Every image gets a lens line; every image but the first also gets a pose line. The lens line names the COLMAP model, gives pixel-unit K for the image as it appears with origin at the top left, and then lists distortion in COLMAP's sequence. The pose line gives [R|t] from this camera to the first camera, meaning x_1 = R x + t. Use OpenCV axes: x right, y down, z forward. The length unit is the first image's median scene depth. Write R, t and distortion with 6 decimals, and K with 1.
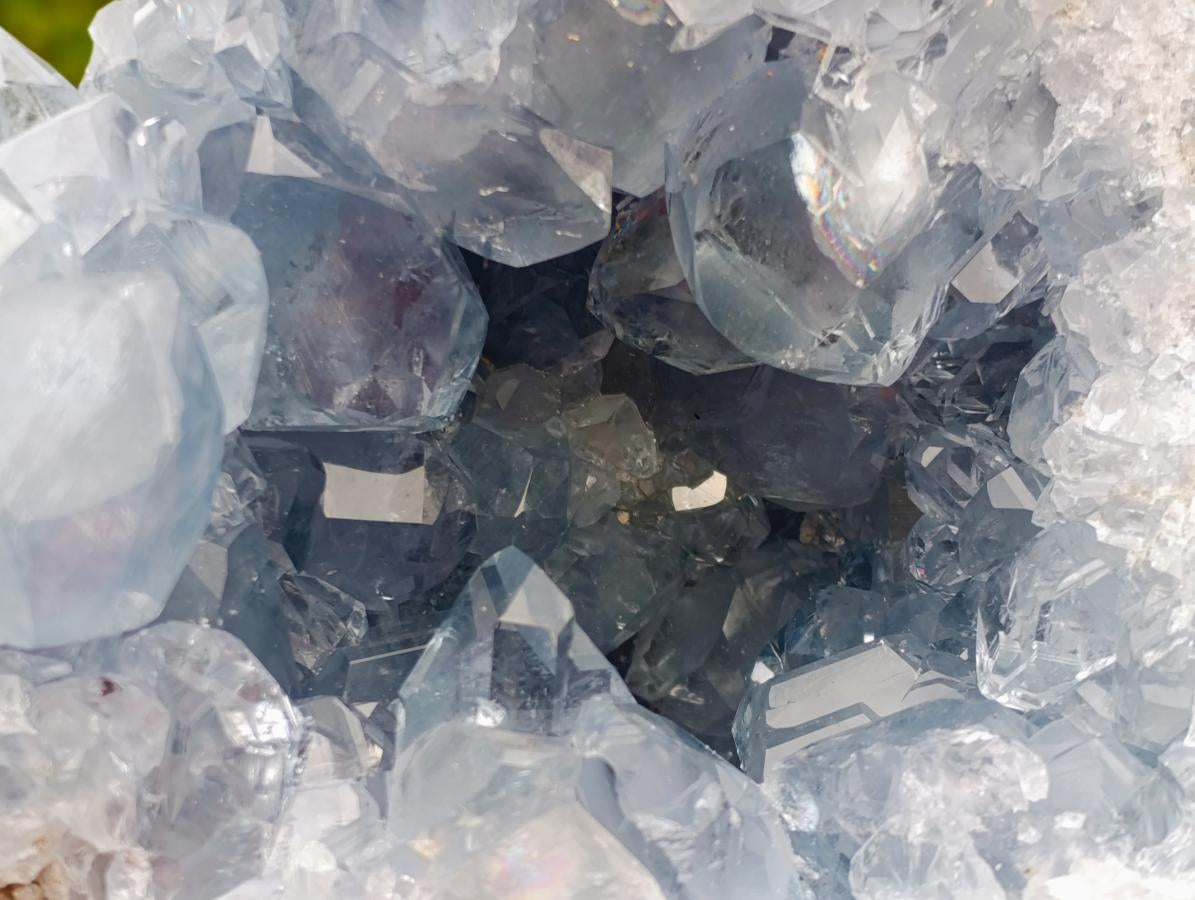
lens RADIAL K [[3706.5, 0, 595.0], [0, 3706.5, 444.2], [0, 0, 1]] dist [0.242499, 0.000000]
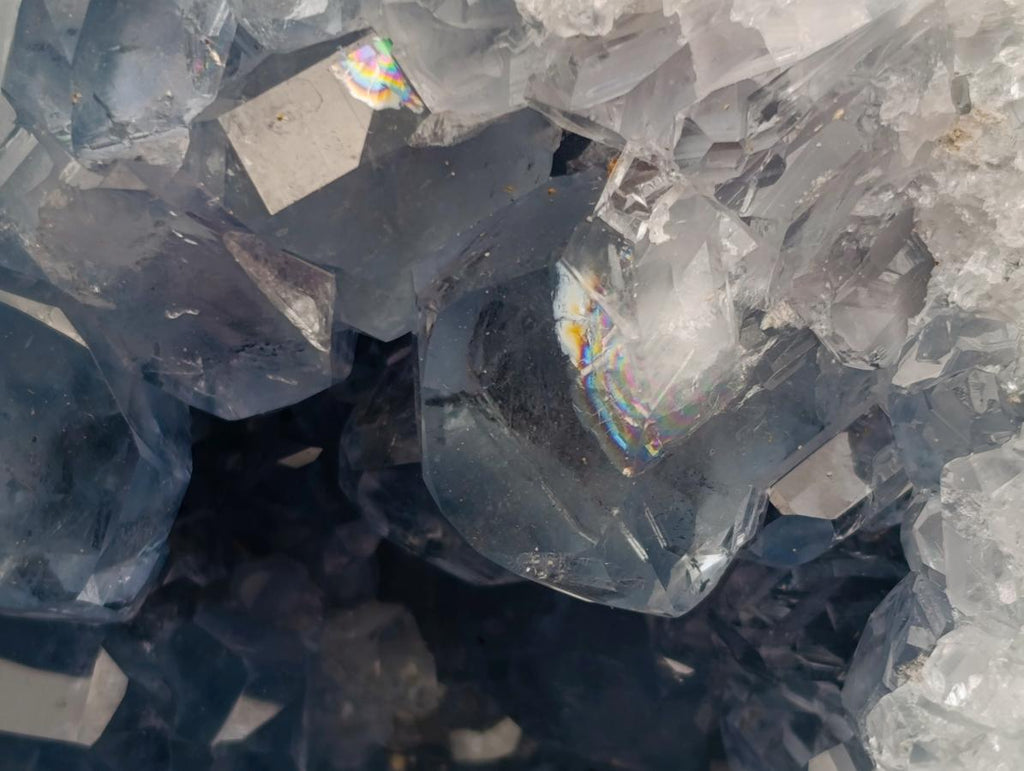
lens RADIAL K [[3176.2, 0, 514.2], [0, 3176.2, 387.7], [0, 0, 1]] dist [0.242499, 0.000000]
pose [[0.987337, 0.082849, -0.135287, 0.130616], [-0.095261, 0.991555, -0.088005, -0.001928], [0.126853, 0.099778, 0.986890, 0.363057]]
